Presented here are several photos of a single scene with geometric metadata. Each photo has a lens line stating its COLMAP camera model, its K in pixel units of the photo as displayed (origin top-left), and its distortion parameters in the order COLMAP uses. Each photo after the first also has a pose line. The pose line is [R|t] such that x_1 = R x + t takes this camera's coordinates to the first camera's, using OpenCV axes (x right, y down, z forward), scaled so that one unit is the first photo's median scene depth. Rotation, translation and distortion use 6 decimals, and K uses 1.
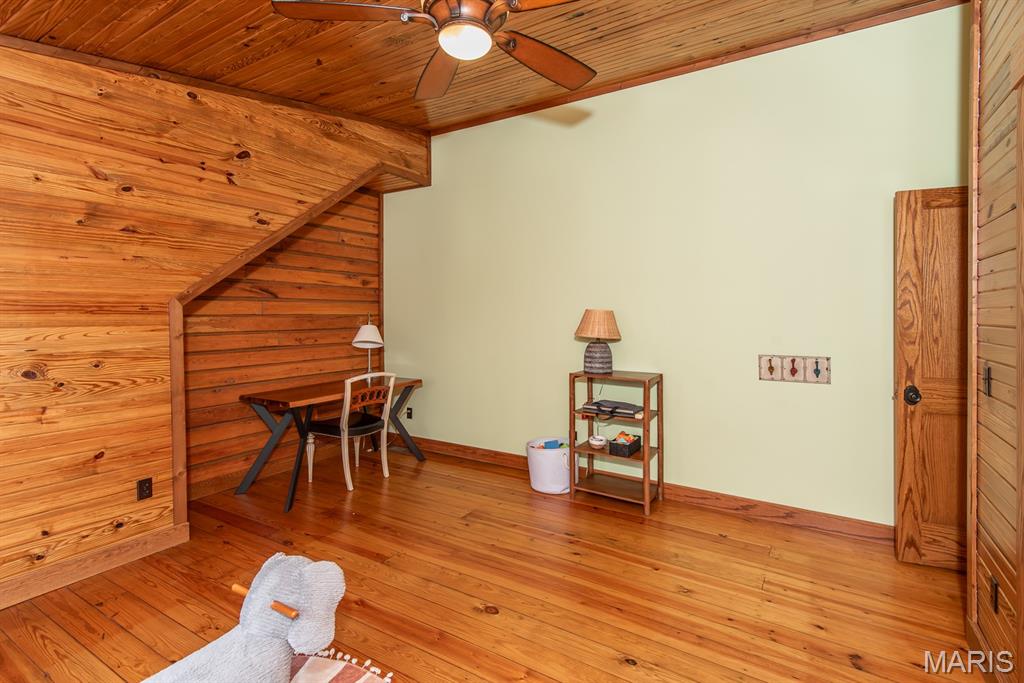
lens RADIAL K [[441.9, 0, 512.8], [0, 441.9, 320.0], [0, 0, 1]] dist [0.000135, 0.000003]
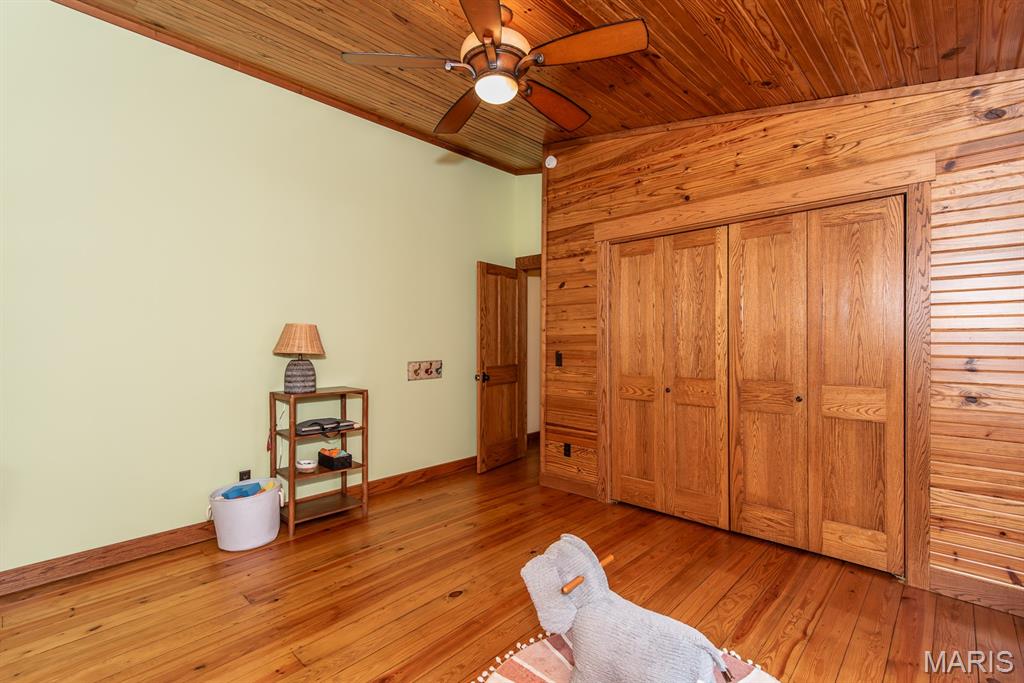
lens RADIAL K [[474.0, 0, 512.0], [0, 474.0, 341.5], [0, 0, 1]] dist [0.000477, 0.000070]
pose [[0.214201, -0.005171, 0.976776, -0.697243], [0.005553, 0.999976, 0.004077, 0.012630], [-0.976774, 0.004551, 0.214224, 0.361236]]
